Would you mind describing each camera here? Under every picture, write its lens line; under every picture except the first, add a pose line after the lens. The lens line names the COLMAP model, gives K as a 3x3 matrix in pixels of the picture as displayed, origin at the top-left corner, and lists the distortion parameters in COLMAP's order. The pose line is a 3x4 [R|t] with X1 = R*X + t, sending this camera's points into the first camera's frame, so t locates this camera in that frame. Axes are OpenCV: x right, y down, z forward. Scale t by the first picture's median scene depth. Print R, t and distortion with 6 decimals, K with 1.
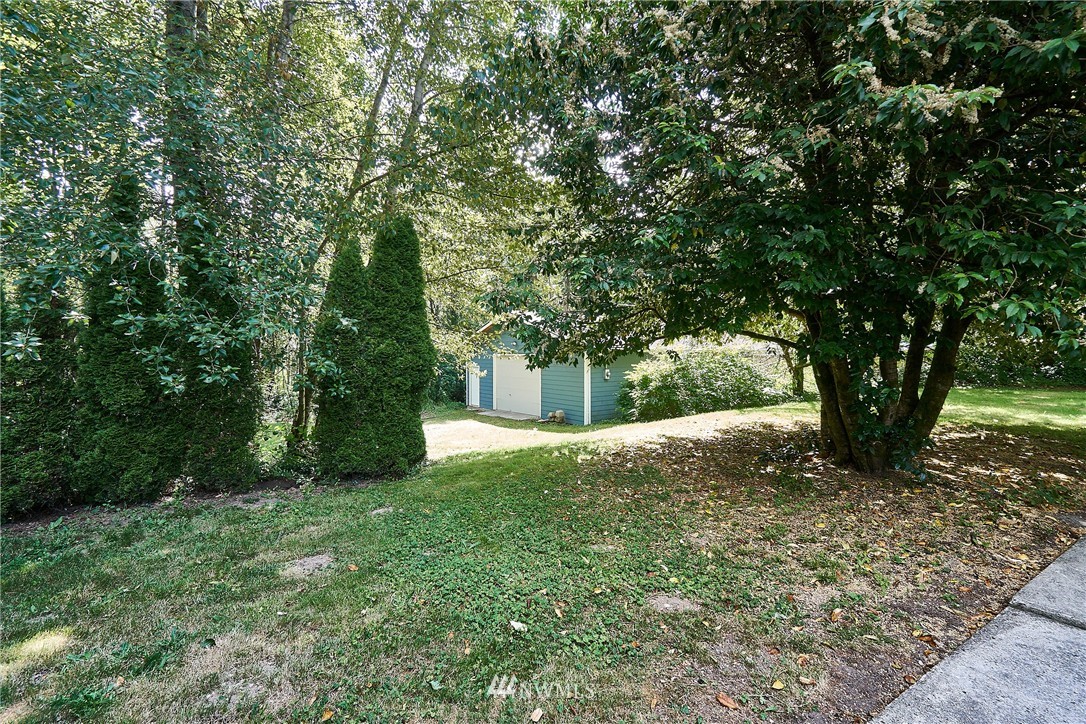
lens RADIAL K [[483.2, 0, 541.8], [0, 483.2, 358.4], [0, 0, 1]] dist [0.001553, -0.000205]
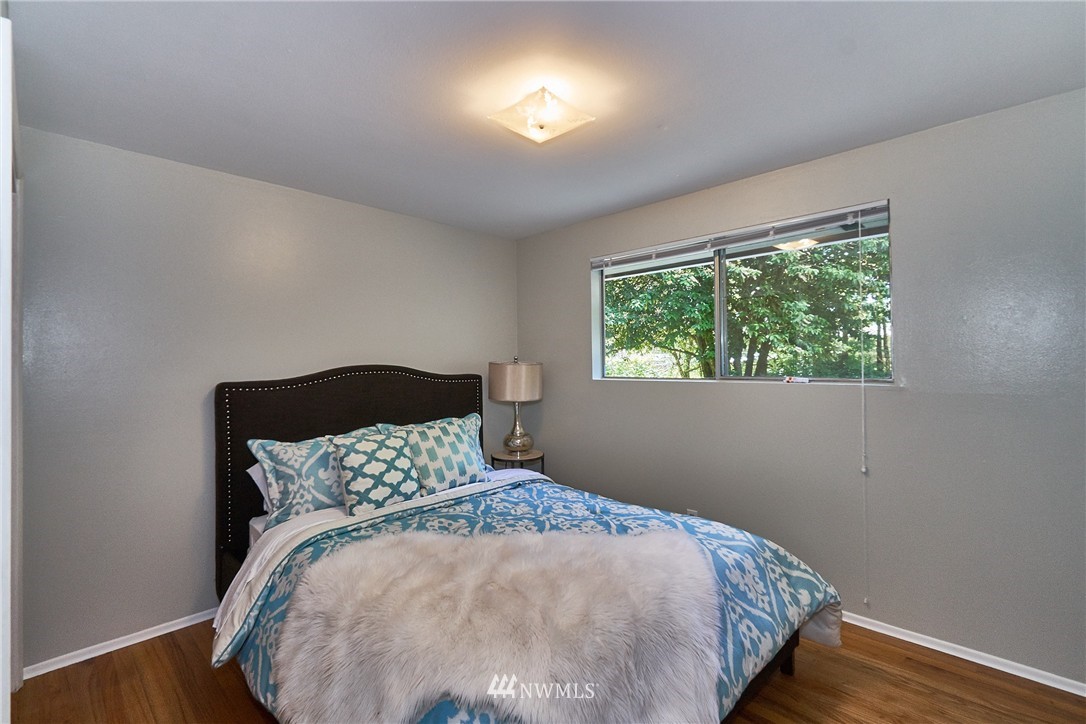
lens RADIAL K [[483.2, 0, 541.8], [0, 483.2, 358.4], [0, 0, 1]] dist [0.001553, -0.000205]
pose [[0.970288, -0.014252, 0.241533, -0.964566], [0.024515, 0.998917, -0.039543, 0.094315], [-0.240708, 0.044289, 0.969587, -1.335514]]
